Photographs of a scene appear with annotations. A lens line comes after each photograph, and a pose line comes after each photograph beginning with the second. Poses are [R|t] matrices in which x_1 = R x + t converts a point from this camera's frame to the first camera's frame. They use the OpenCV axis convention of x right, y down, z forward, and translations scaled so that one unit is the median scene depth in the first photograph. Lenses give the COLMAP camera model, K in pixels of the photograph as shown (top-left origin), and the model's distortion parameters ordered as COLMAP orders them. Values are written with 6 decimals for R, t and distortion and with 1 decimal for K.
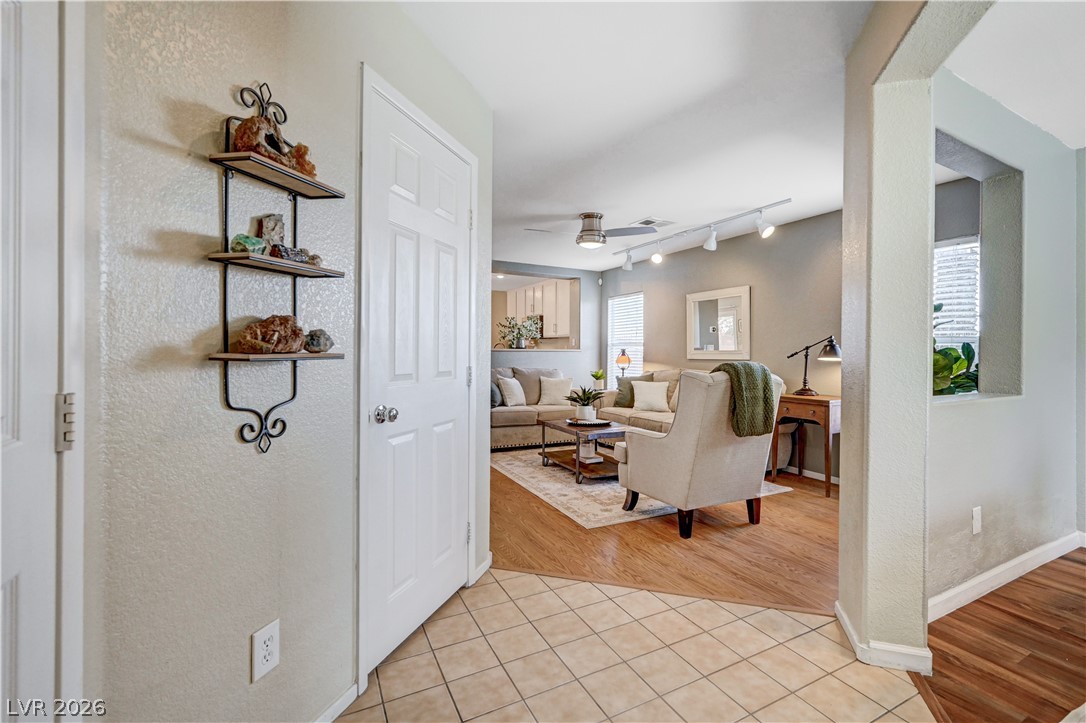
lens RADIAL K [[488.0, 0, 563.4], [0, 488.0, 353.1], [0, 0, 1]] dist [-0.012089, 0.000103]
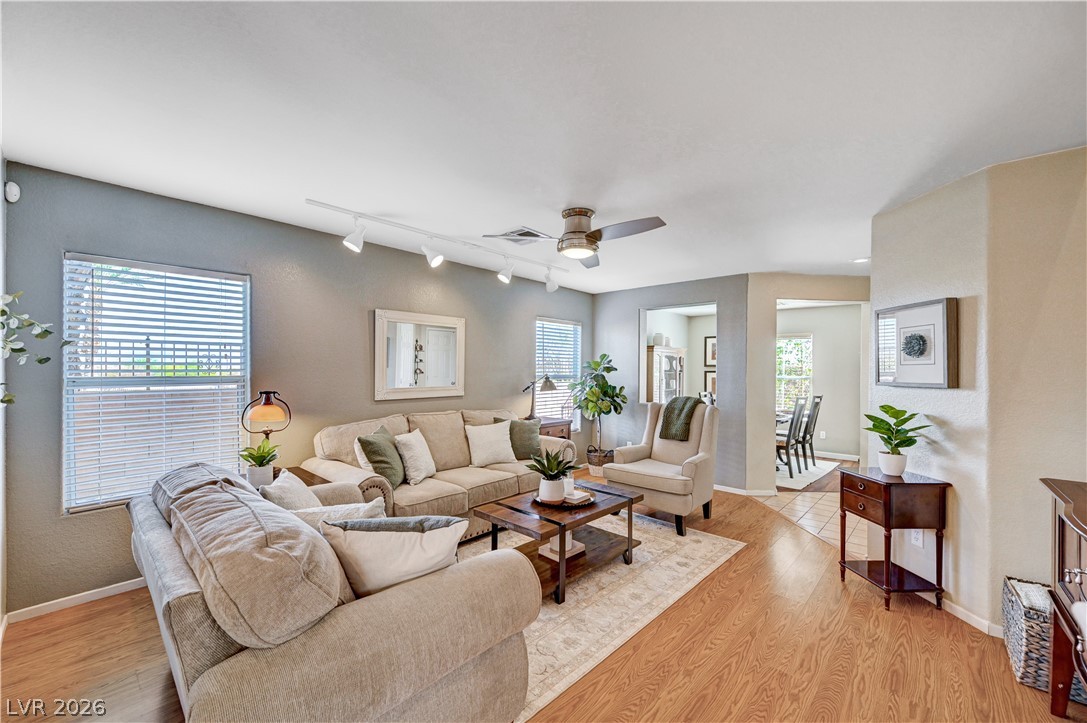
lens RADIAL K [[431.2, 0, 554.6], [0, 431.2, 373.2], [0, 0, 1]] dist [-0.000169, 0.000285]
pose [[-0.336944, -0.015487, 0.941397, -0.445540], [-0.004289, 0.999880, 0.014914, -0.040162], [-0.941515, 0.000988, -0.336970, 1.029502]]
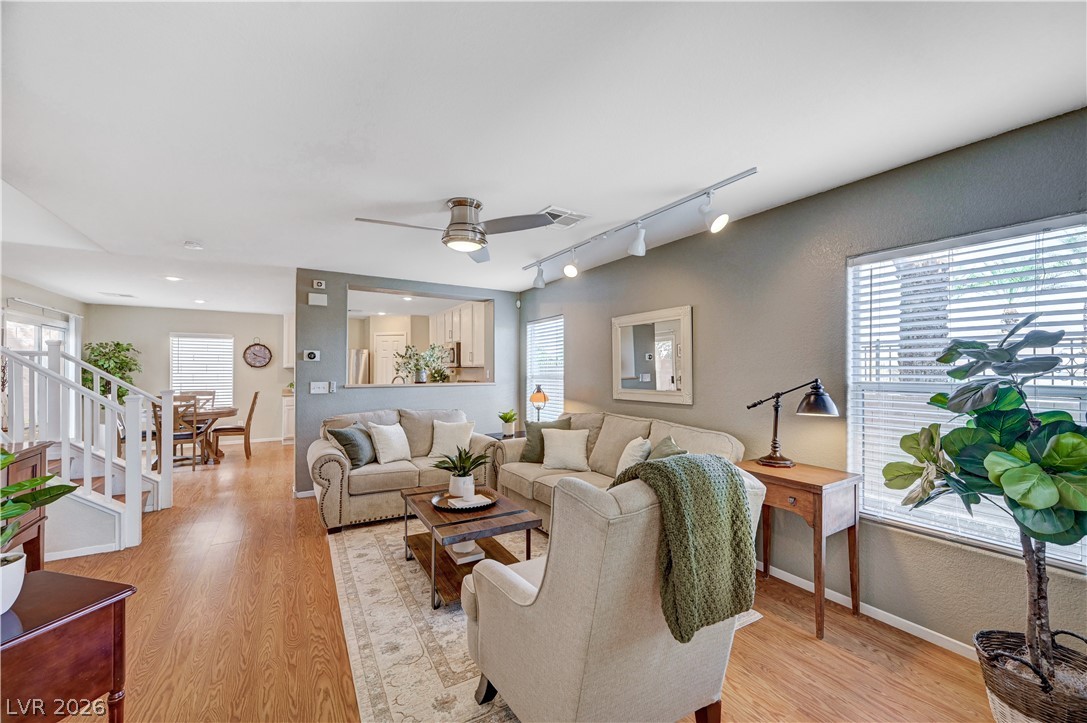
lens RADIAL K [[431.2, 0, 539.6], [0, 431.2, 369.1], [0, 0, 1]] dist [-0.000169, 0.000285]
pose [[0.999331, -0.005832, 0.036104, 0.115577], [0.006048, 0.999964, -0.005875, -0.035623], [-0.036069, 0.006089, 0.999331, 0.319639]]
